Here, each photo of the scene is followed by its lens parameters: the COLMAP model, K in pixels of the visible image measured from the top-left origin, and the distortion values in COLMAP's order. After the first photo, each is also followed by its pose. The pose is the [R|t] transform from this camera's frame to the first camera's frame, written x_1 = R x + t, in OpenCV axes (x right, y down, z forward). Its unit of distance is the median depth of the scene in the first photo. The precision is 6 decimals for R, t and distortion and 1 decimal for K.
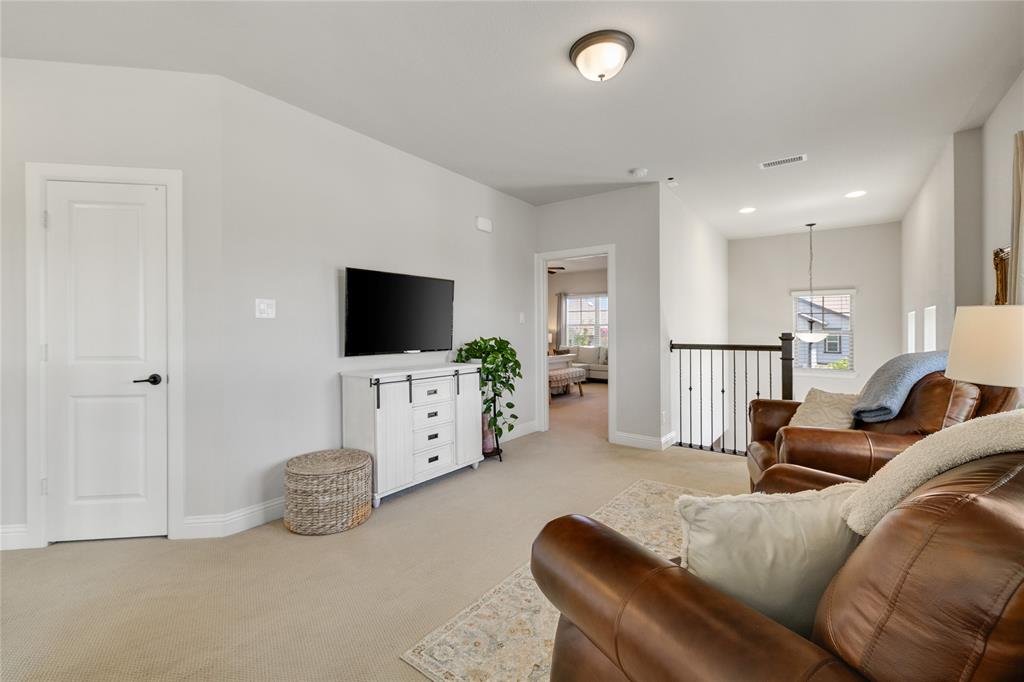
lens RADIAL K [[431.0, 0, 510.9], [0, 431.0, 331.7], [0, 0, 1]] dist [-0.000039, -0.000078]
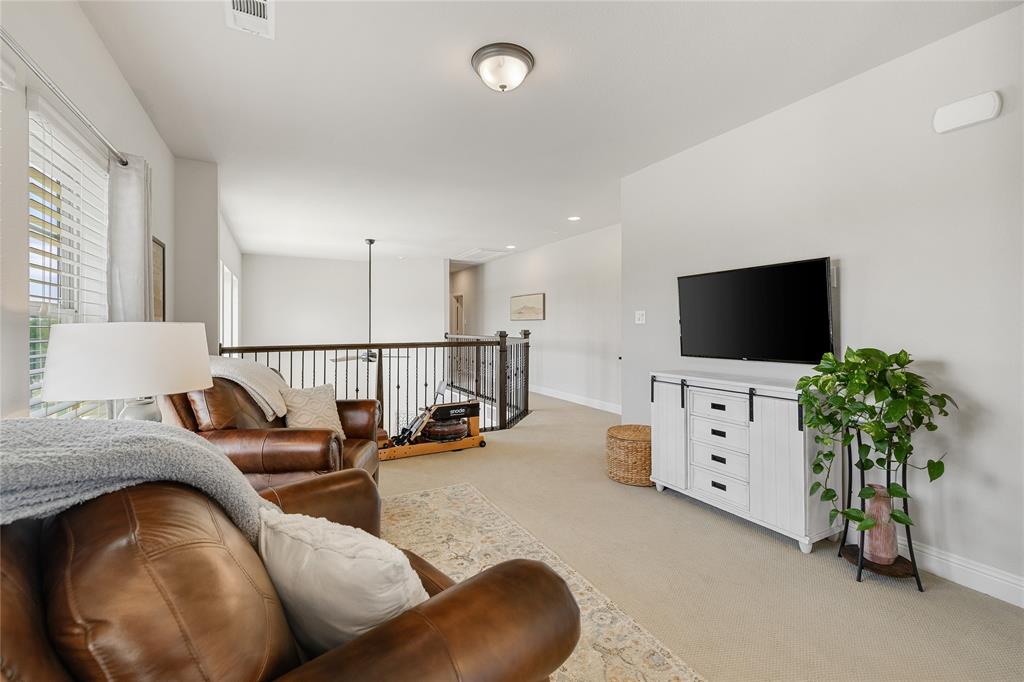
lens RADIAL K [[431.0, 0, 510.9], [0, 431.0, 331.7], [0, 0, 1]] dist [-0.000039, -0.000078]
pose [[-0.413996, 0.011740, -0.910203, 0.818463], [-0.003377, 0.999890, 0.014433, -0.021052], [0.910273, 0.009049, -0.413911, 1.047962]]
